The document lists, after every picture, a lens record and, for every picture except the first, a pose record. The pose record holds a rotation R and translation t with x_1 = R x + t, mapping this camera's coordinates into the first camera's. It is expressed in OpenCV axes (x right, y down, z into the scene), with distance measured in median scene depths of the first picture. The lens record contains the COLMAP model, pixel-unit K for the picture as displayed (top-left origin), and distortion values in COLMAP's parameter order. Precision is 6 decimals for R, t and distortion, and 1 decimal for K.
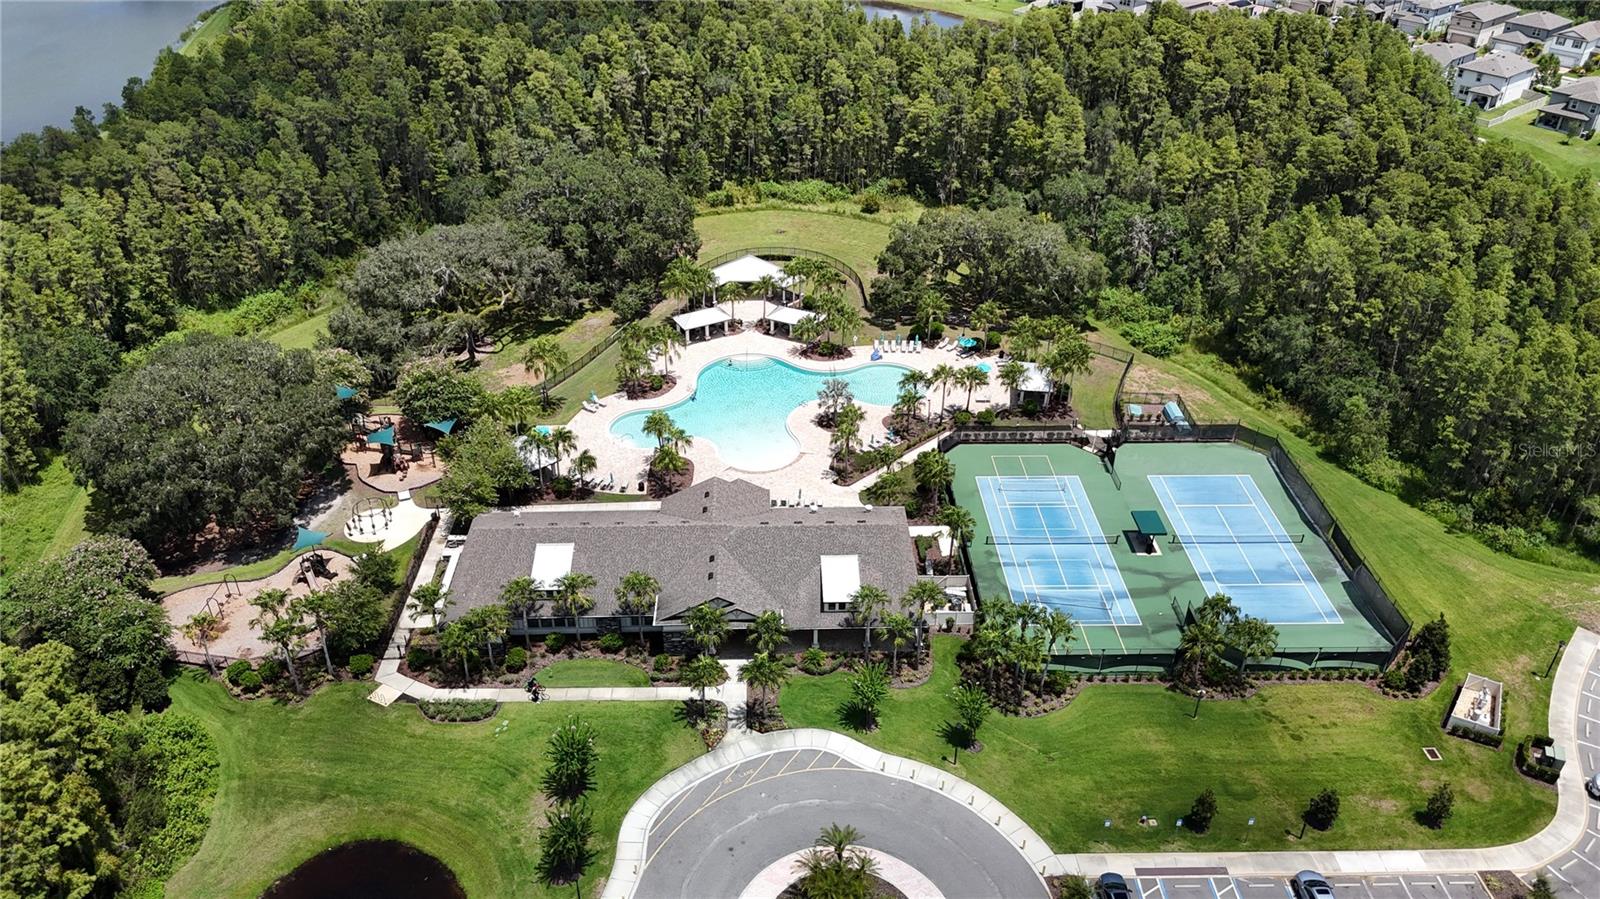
lens RADIAL K [[1182.1, 0, 801.8], [0, 1182.1, 450.1], [0, 0, 1]] dist [0.092665, -0.101027]
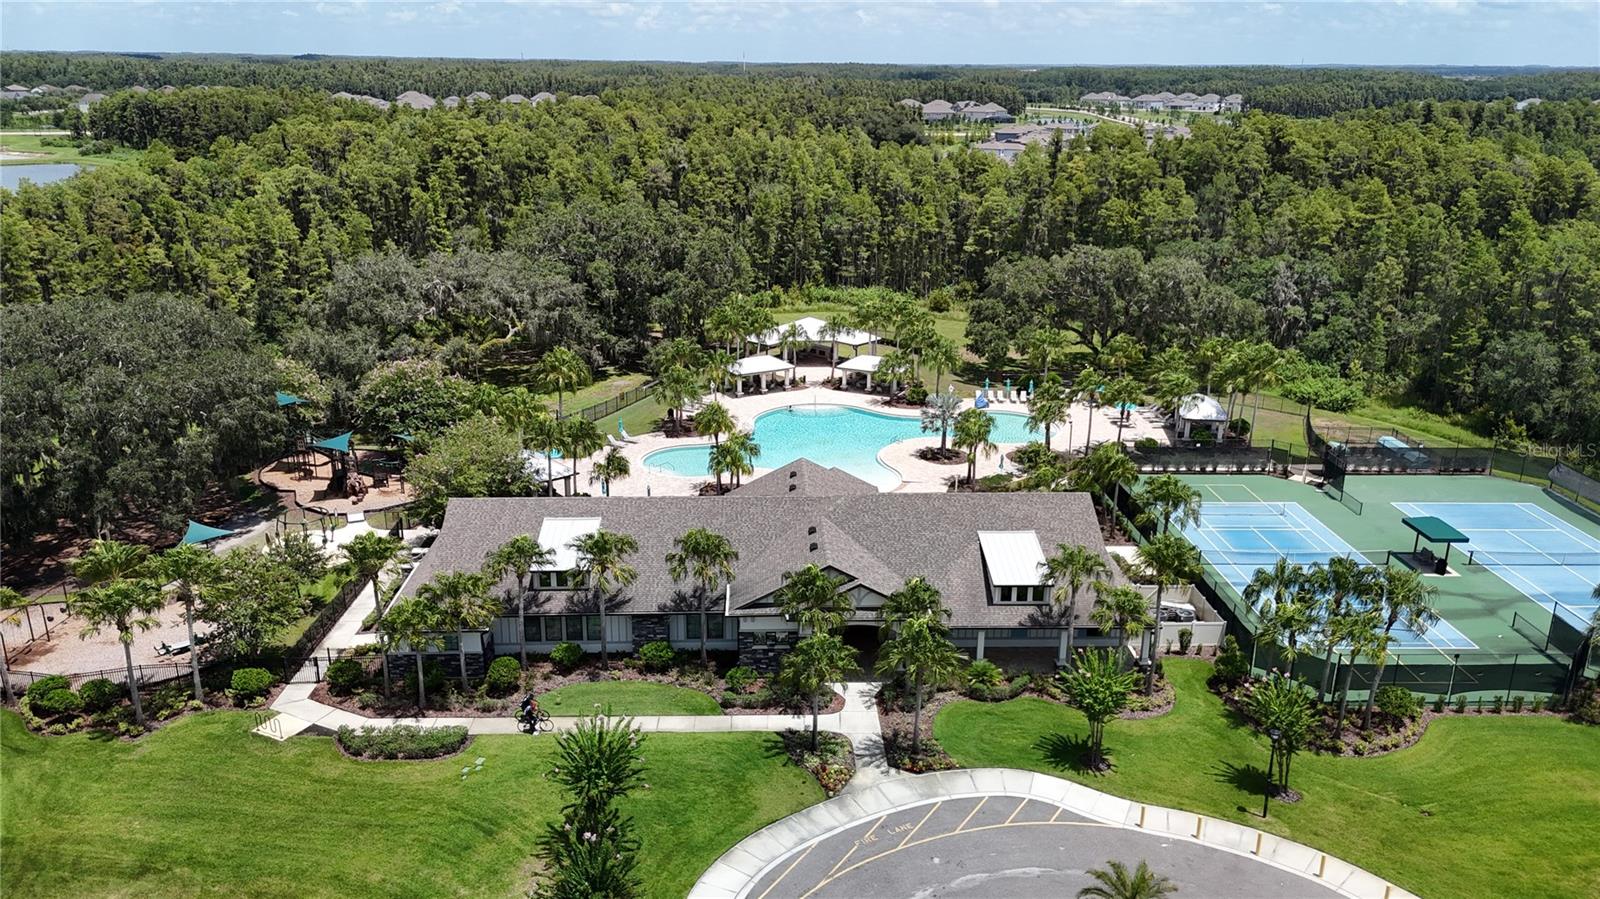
lens RADIAL K [[1178.1, 0, 804.9], [0, 1178.1, 452.8], [0, 0, 1]] dist [0.084600, -0.084004]
pose [[0.999981, -0.002564, 0.005623, -0.066581], [0.003903, 0.967493, -0.252866, 0.169858], [-0.004792, 0.252883, 0.967485, 0.287663]]
